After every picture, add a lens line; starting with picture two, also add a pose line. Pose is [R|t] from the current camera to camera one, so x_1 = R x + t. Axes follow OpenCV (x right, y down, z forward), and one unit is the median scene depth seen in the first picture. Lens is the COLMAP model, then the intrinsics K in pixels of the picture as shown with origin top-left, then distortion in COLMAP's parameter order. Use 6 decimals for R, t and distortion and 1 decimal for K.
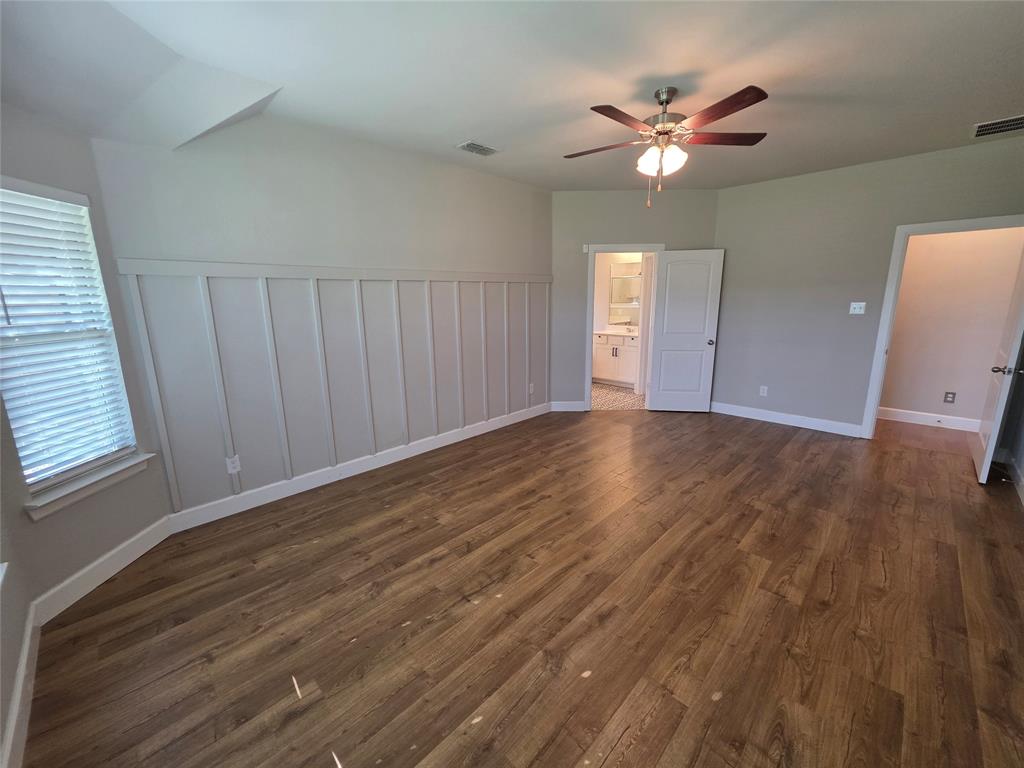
lens RADIAL K [[407.6, 0, 510.8], [0, 407.6, 381.3], [0, 0, 1]] dist [0.001566, -0.000171]
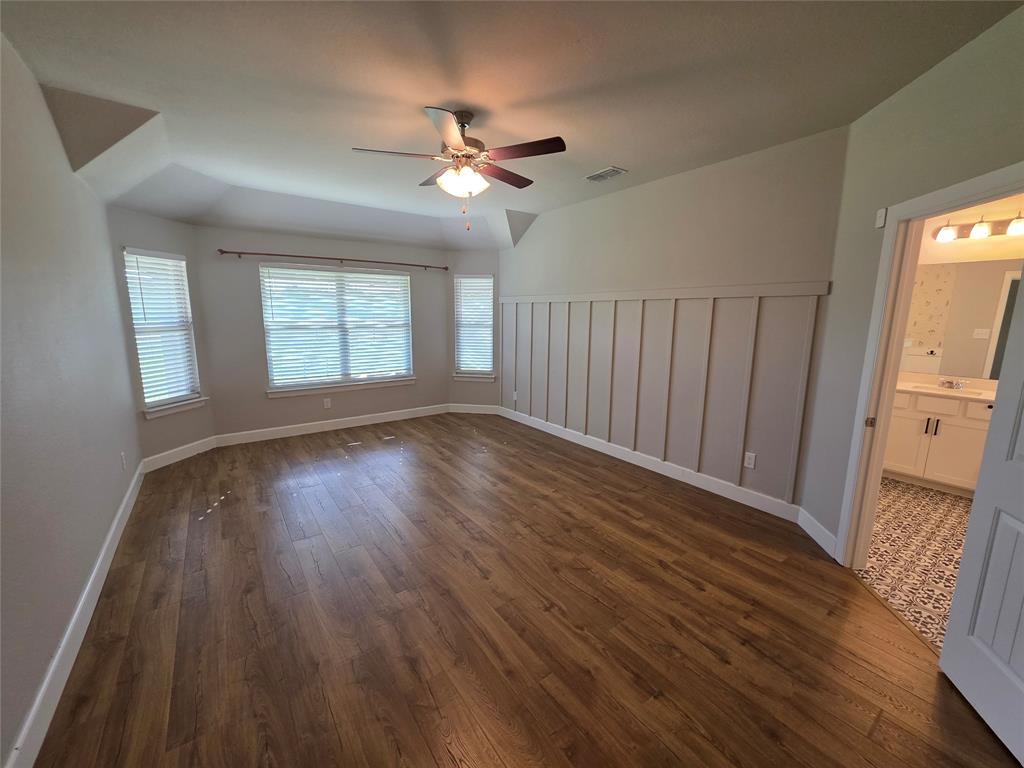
lens RADIAL K [[407.6, 0, 510.8], [0, 407.6, 381.3], [0, 0, 1]] dist [0.001566, -0.000171]
pose [[-0.162209, 0.173560, -0.971373, 1.099030], [-0.209793, 0.955838, 0.205818, -0.236897], [0.964197, 0.237173, -0.118634, 1.049463]]
